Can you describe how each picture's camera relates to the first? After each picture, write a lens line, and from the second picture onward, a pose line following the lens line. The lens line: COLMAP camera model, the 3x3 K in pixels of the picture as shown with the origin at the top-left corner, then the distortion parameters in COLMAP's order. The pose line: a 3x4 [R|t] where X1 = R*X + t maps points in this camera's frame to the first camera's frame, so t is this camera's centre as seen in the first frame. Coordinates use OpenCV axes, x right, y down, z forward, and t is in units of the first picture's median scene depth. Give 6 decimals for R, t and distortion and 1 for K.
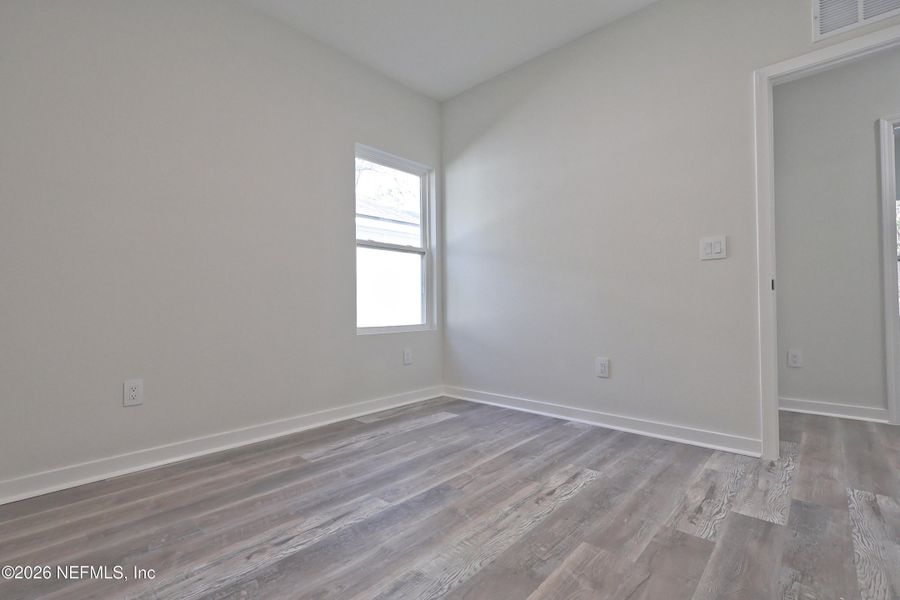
lens RADIAL K [[416.2, 0, 450.0], [0, 416.2, 300.0], [0, 0, 1]] dist [0.000829, 0.000013]
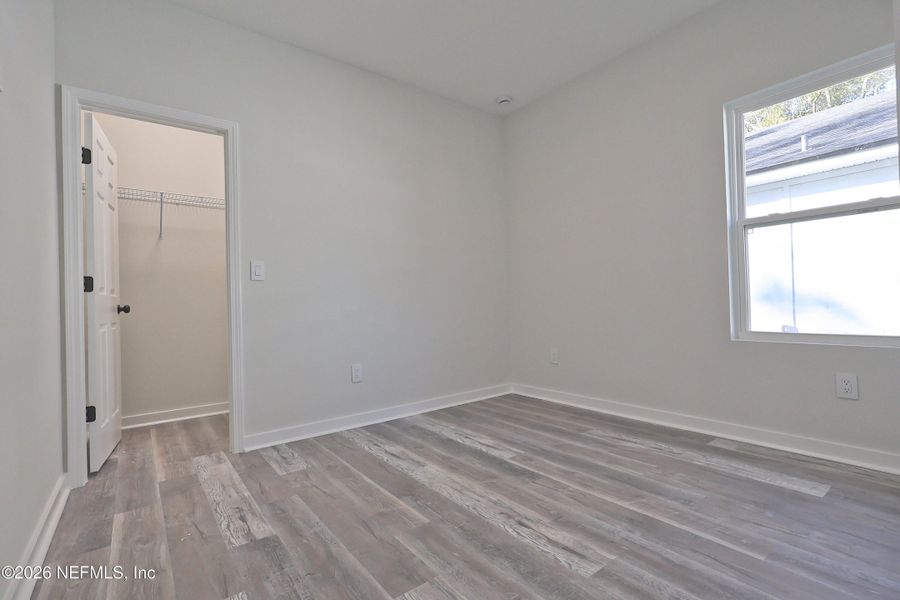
lens RADIAL K [[416.2, 0, 450.0], [0, 416.2, 300.0], [0, 0, 1]] dist [0.000829, 0.000013]
pose [[-0.186575, 0.007765, -0.982410, 1.015370], [0.046746, 0.998906, -0.000982, -0.033226], [0.981328, -0.046107, -0.186734, 0.898717]]
